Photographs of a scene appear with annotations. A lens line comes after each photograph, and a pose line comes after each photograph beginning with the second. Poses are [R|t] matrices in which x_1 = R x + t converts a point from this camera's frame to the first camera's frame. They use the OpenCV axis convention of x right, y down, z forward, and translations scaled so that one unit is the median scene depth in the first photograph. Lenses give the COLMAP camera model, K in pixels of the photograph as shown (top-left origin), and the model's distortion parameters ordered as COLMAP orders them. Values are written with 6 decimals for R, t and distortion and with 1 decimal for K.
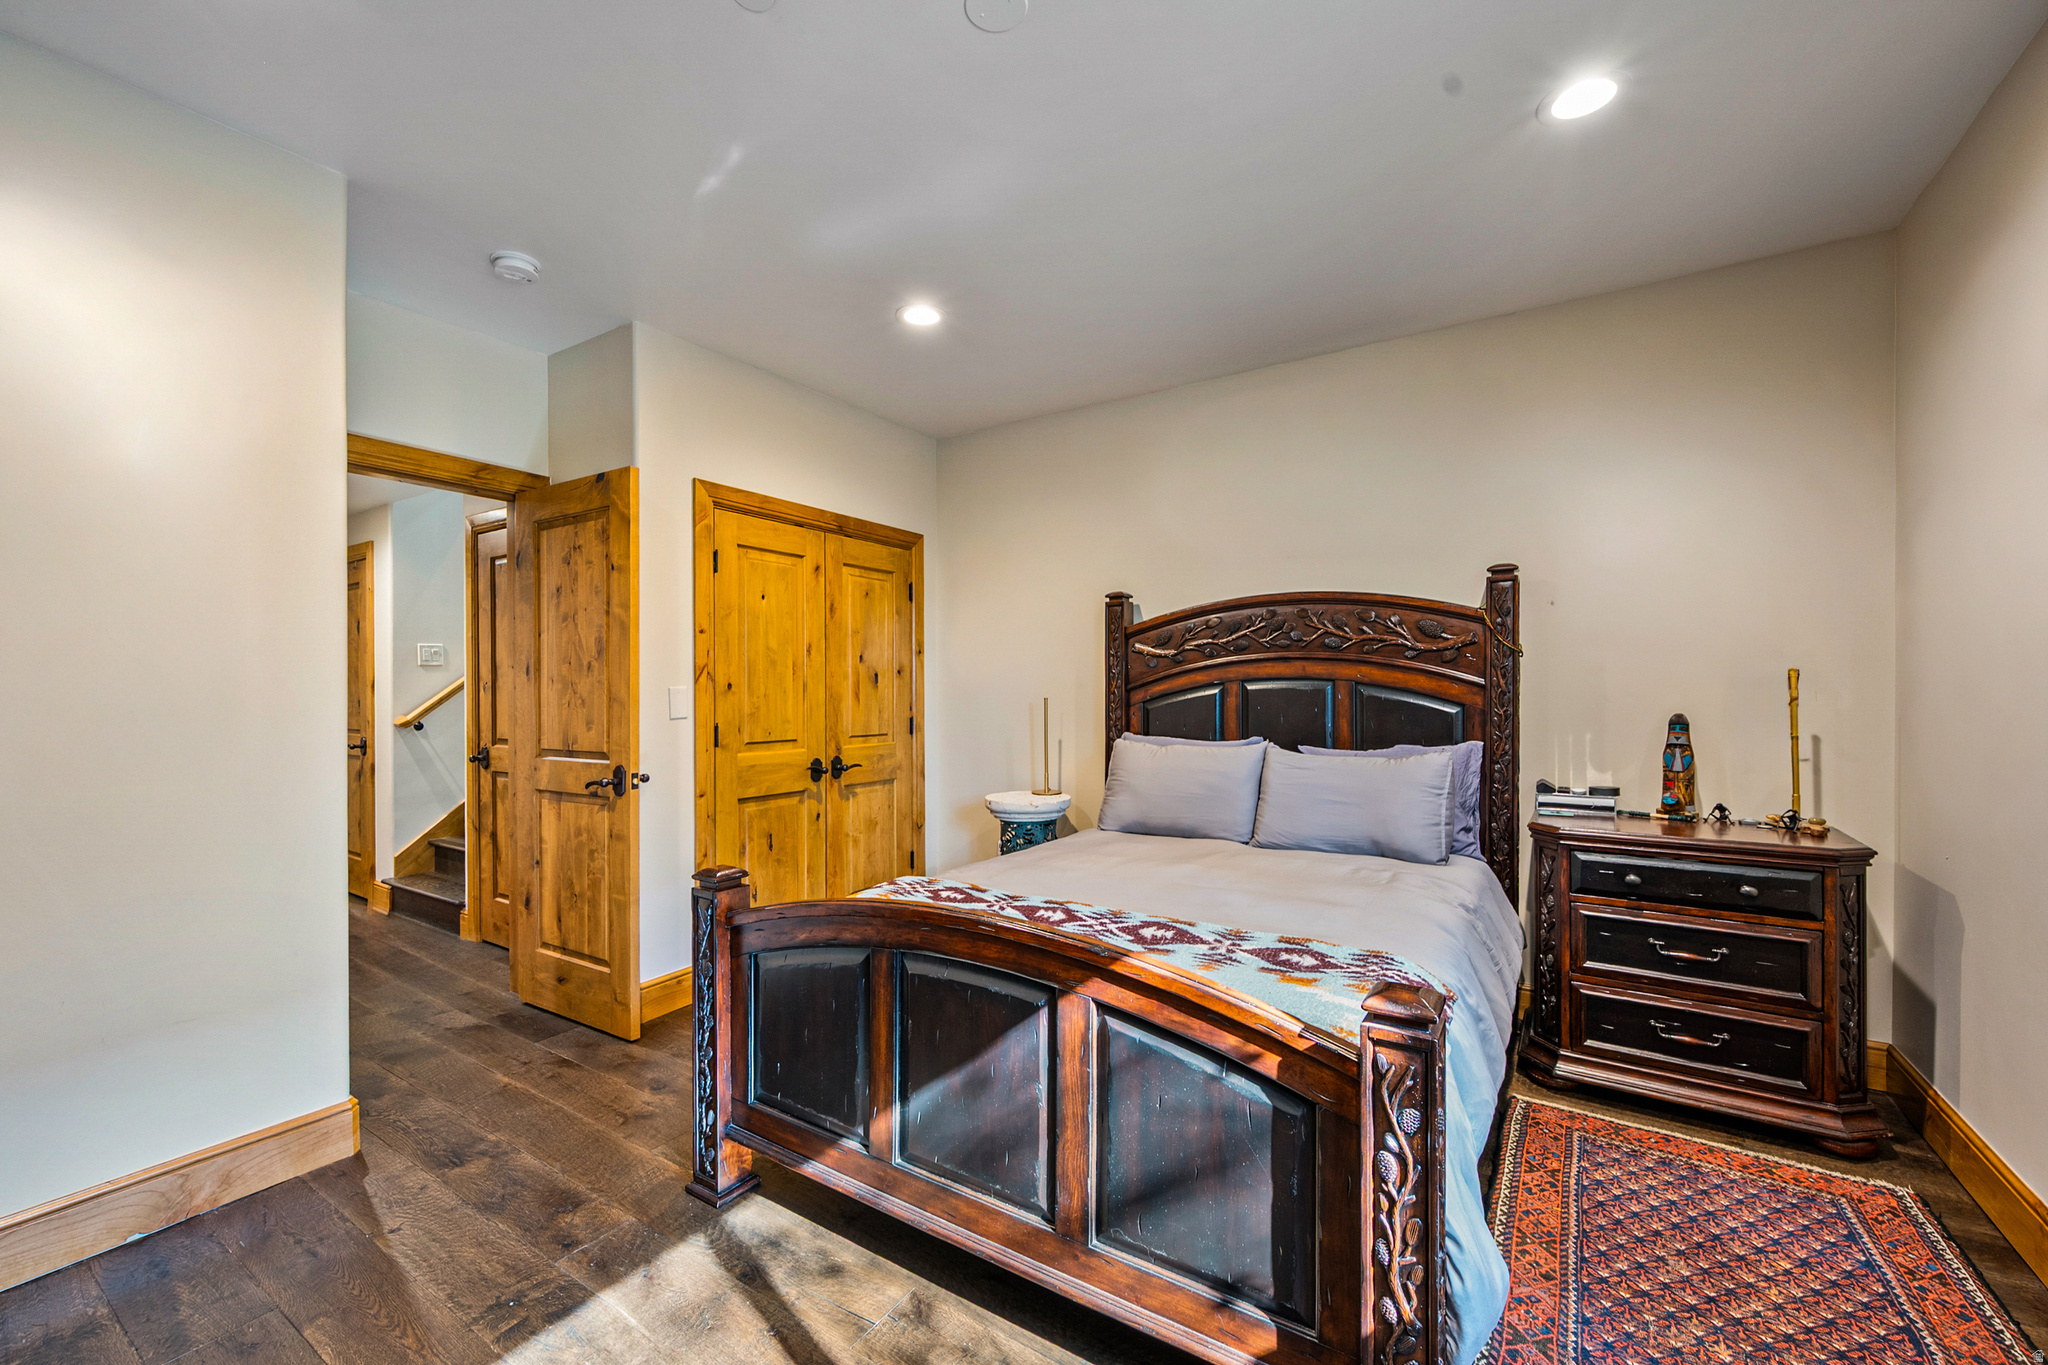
lens RADIAL K [[811.9, 0, 1018.8], [0, 811.9, 692.5], [0, 0, 1]] dist [-0.003801, -0.000285]
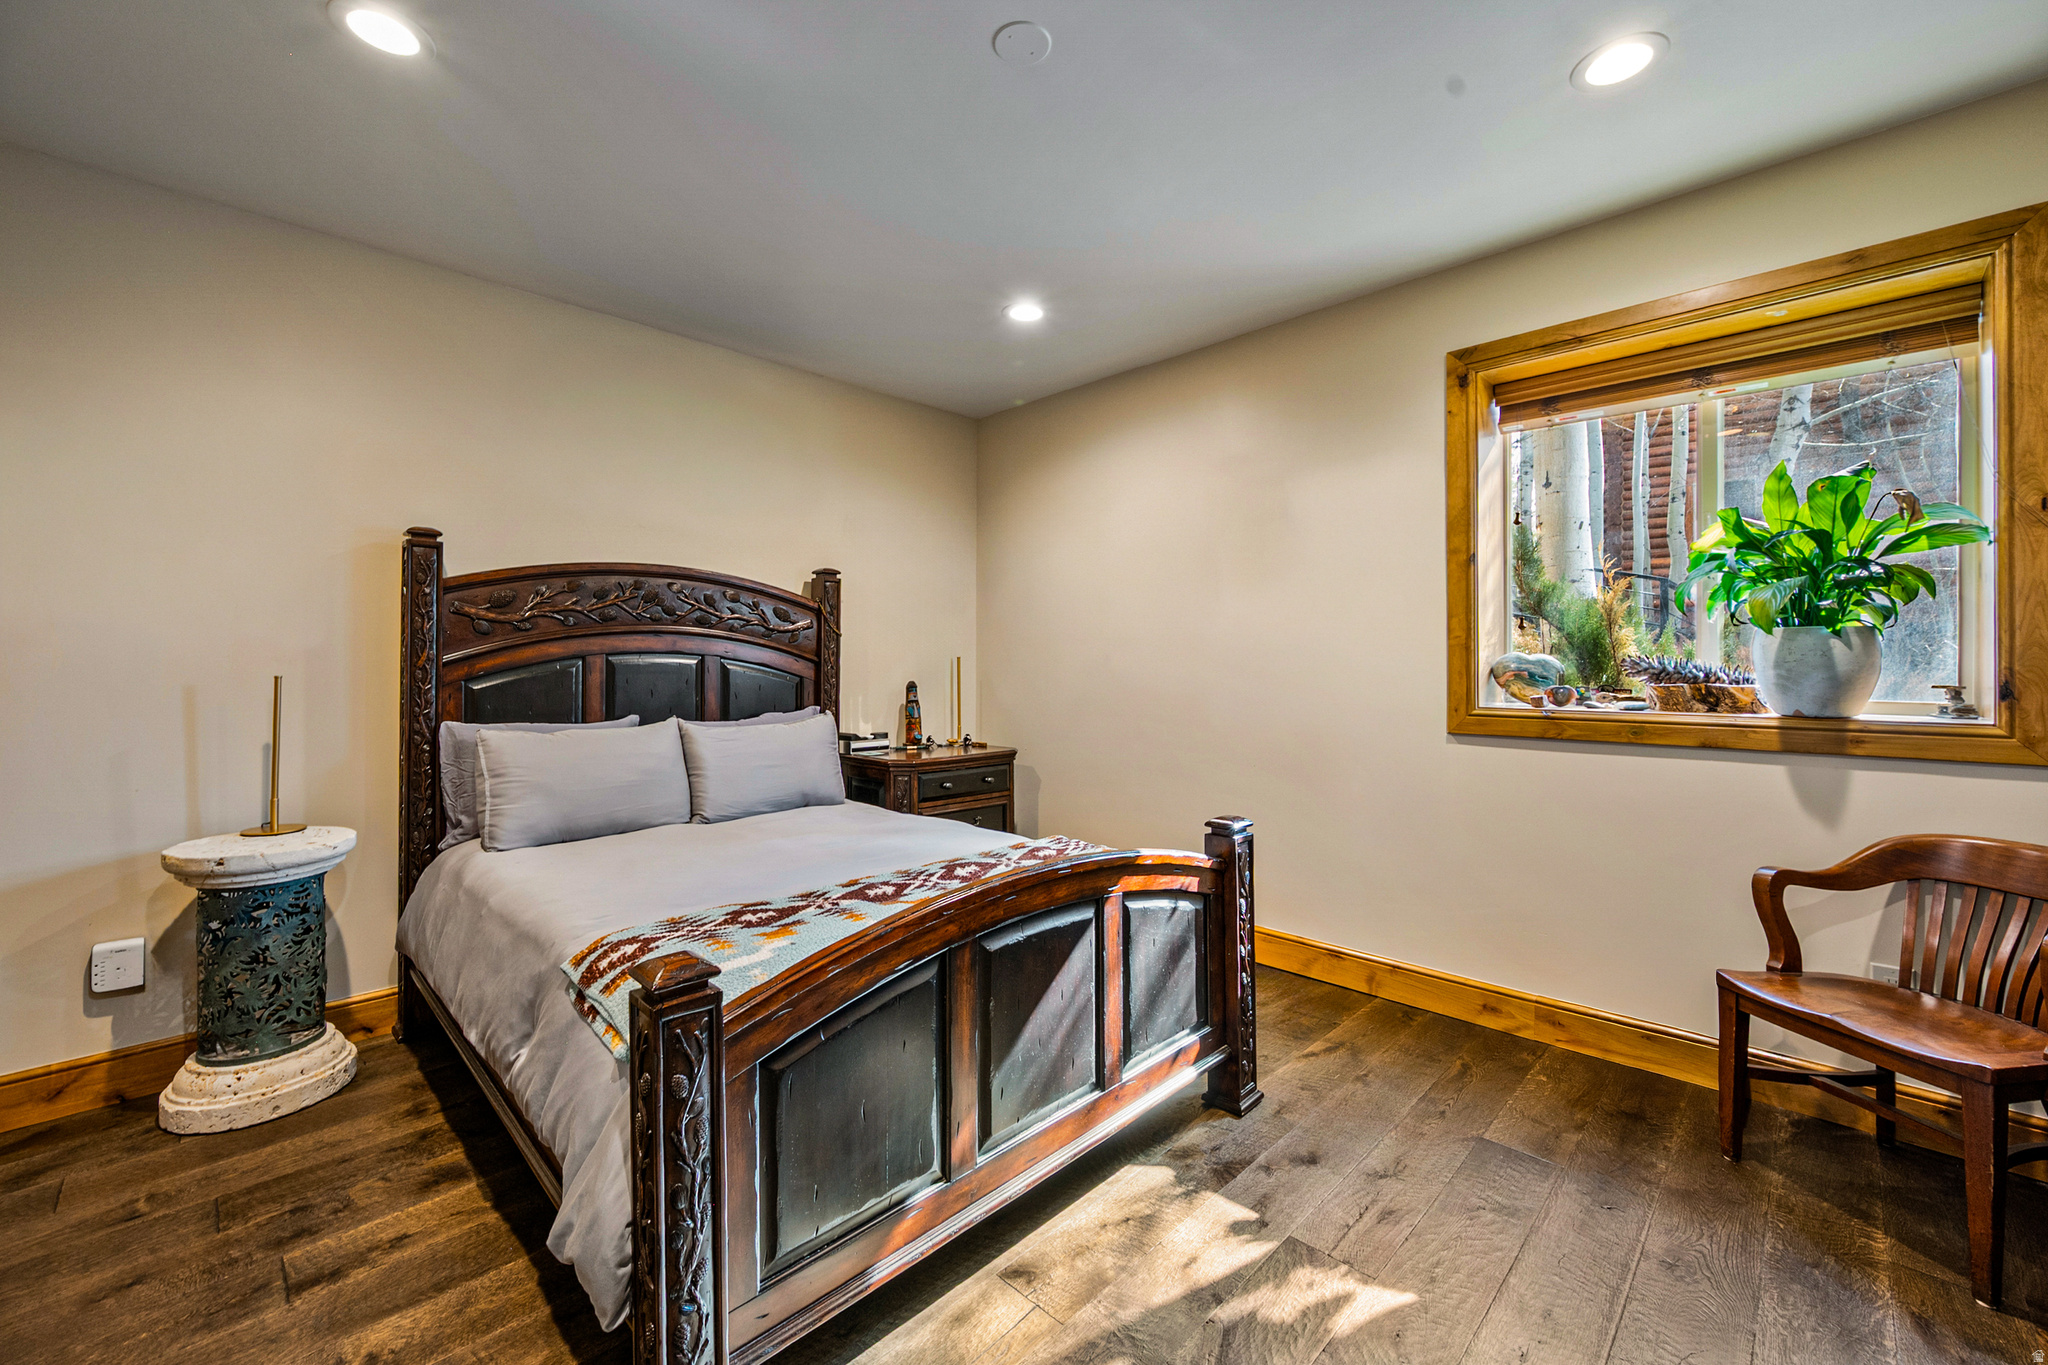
lens RADIAL K [[811.9, 0, 1024.8], [0, 811.9, 663.4], [0, 0, 1]] dist [-0.003801, -0.000285]
pose [[0.197501, 0.006539, 0.980281, -0.707936], [0.000997, 0.999976, -0.006872, 0.003983], [-0.980302, 0.002334, 0.197490, 0.502221]]
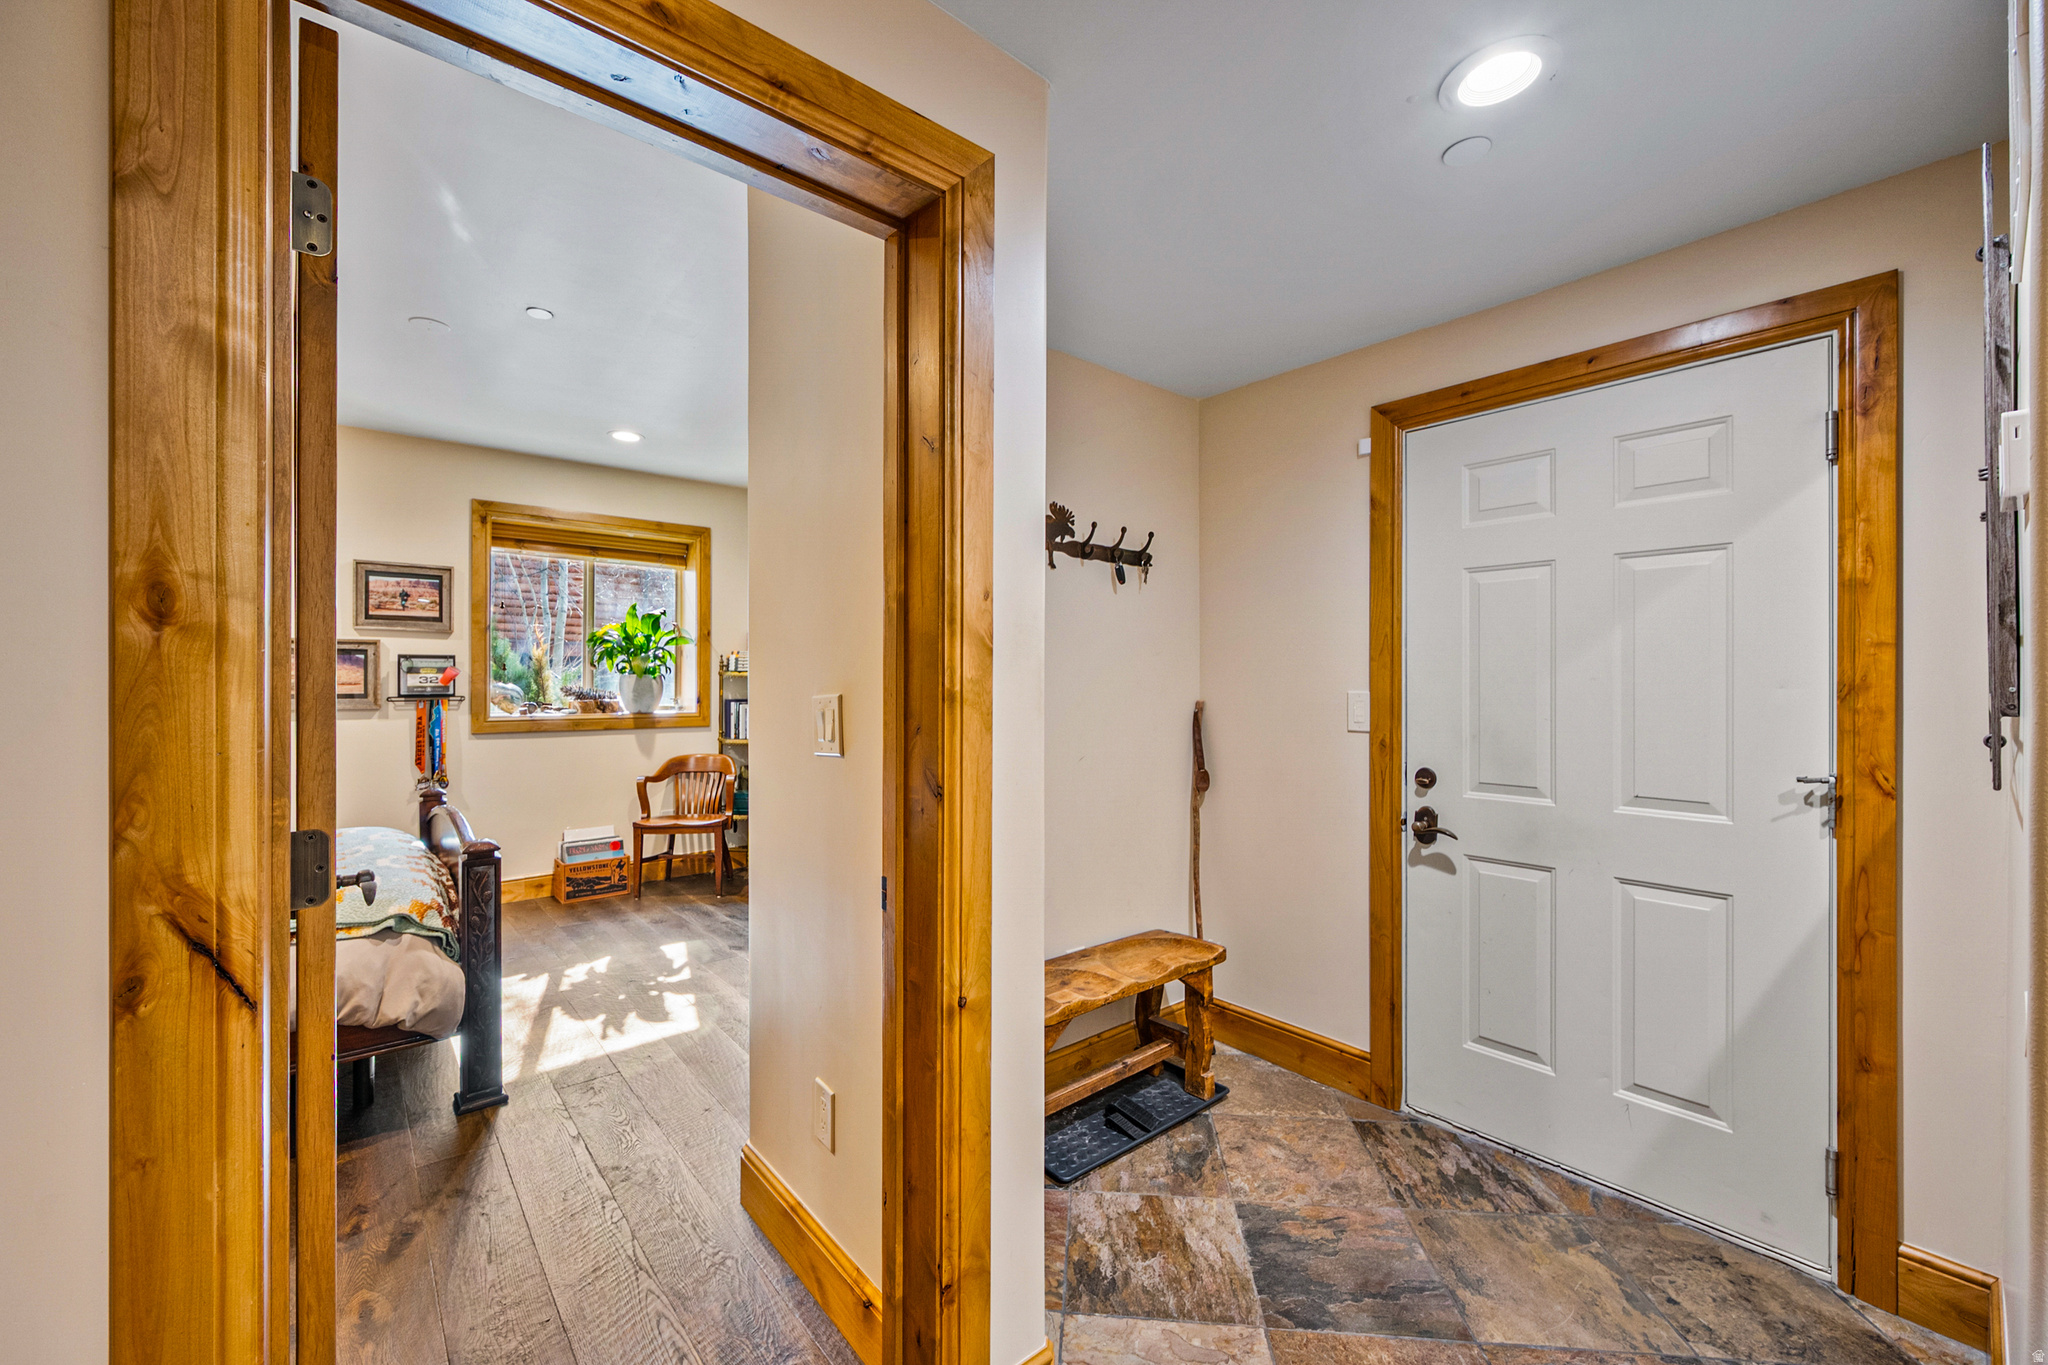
lens RADIAL K [[811.9, 0, 1027.5], [0, 811.9, 676.5], [0, 0, 1]] dist [-0.003801, -0.000285]
pose [[-0.960763, -0.005614, 0.277315, -1.172468], [-0.005553, 0.999984, 0.001006, -0.041198], [-0.277317, -0.000573, -0.960778, 1.498282]]
